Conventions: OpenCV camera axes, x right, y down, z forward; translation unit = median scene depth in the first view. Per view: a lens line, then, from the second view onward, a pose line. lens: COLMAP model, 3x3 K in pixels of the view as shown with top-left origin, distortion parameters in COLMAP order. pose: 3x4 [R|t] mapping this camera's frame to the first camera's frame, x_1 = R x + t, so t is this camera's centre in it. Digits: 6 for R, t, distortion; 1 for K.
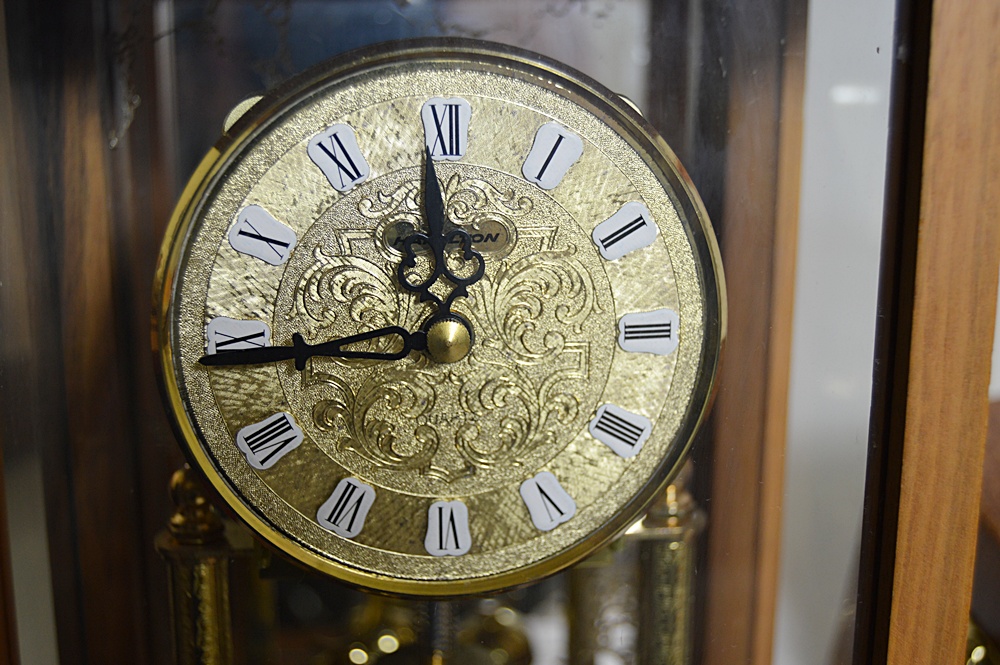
lens RADIAL K [[1284.2, 0, 499.7], [0, 1284.2, 335.7], [0, 0, 1]] dist [-0.048223, -0.048793]
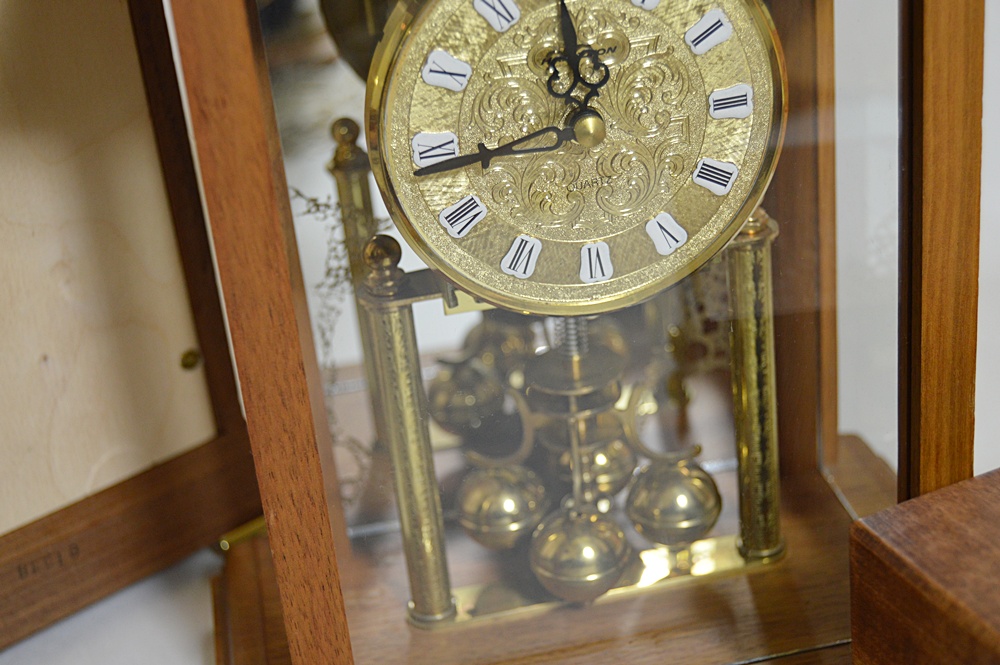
lens RADIAL K [[1718.8, 0, 500.0], [0, 1718.8, 332.5], [0, 0, 1]] dist [-0.028814, 0.034682]
pose [[0.992471, -0.121214, 0.017585, -0.190013], [0.113910, 0.966210, 0.231222, -0.219676], [-0.045018, -0.227477, 0.972742, -0.815151]]
